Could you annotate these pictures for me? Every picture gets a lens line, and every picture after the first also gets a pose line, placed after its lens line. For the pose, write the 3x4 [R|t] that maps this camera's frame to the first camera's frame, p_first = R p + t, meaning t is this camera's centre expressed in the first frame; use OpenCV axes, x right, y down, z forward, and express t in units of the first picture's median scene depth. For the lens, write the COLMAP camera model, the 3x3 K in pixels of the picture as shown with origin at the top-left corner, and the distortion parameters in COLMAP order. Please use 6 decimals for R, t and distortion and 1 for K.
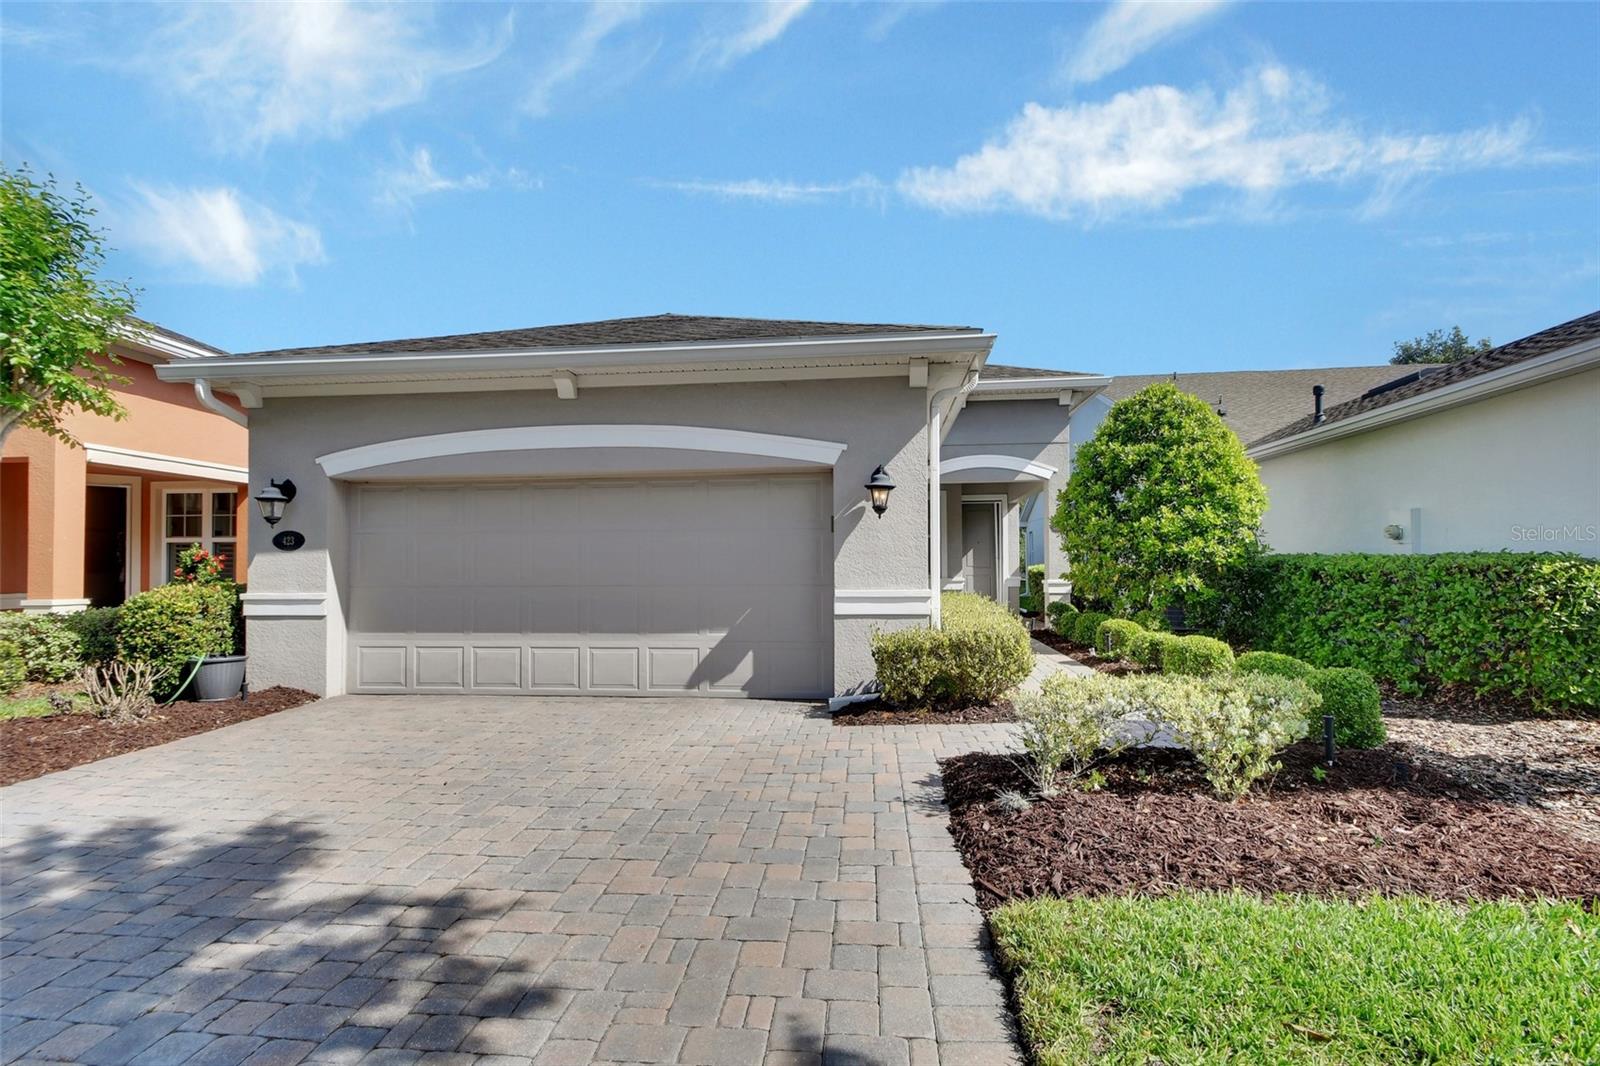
lens RADIAL K [[732.5, 0, 792.2], [0, 732.5, 541.6], [0, 0, 1]] dist [0.028045, -0.019050]
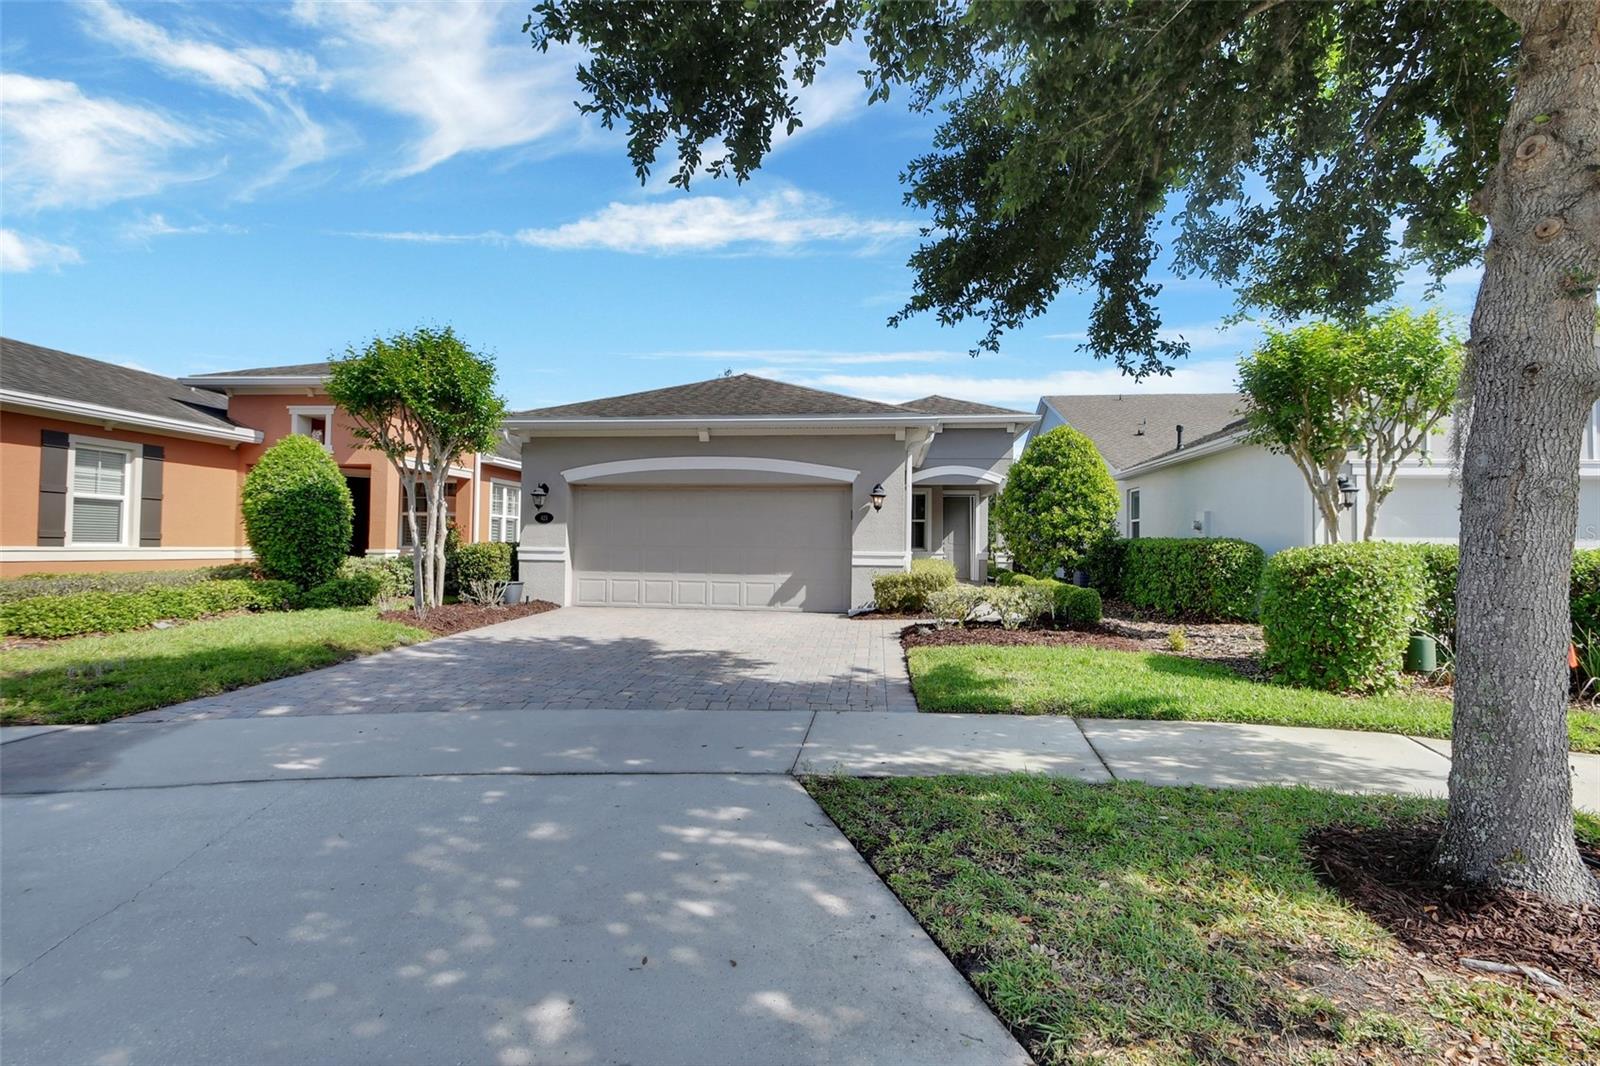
lens RADIAL K [[747.1, 0, 791.3], [0, 747.1, 503.5], [0, 0, 1]] dist [0.002603, -0.000061]
pose [[0.999707, 0.019832, -0.013900, -0.066319], [-0.020135, 0.999554, -0.022044, -0.008165], [0.013457, 0.022317, 0.999660, -0.808307]]
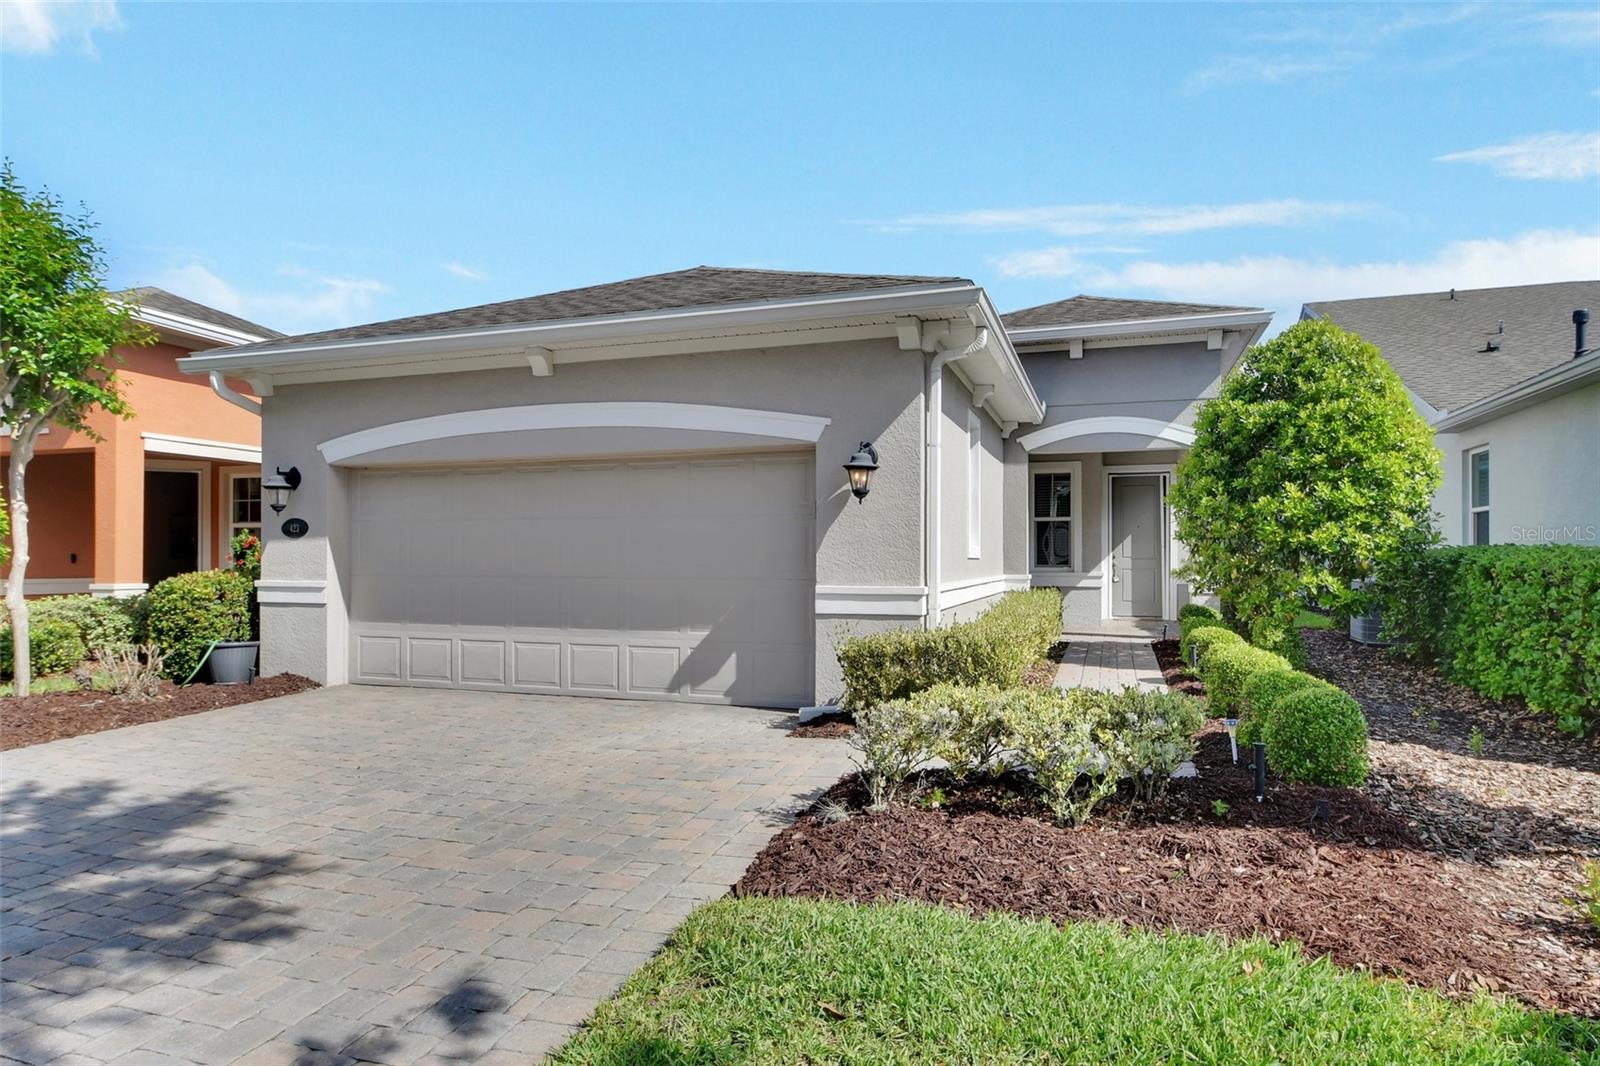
lens RADIAL K [[931.7, 0, 800.0], [0, 931.7, 533.0], [0, 0, 1]] dist [-0.000517, -0.001846]
pose [[0.976256, 0.001517, -0.216614, 0.266539], [0.001122, 0.999927, 0.012060, -0.009331], [0.216616, -0.012017, 0.976183, -0.084320]]
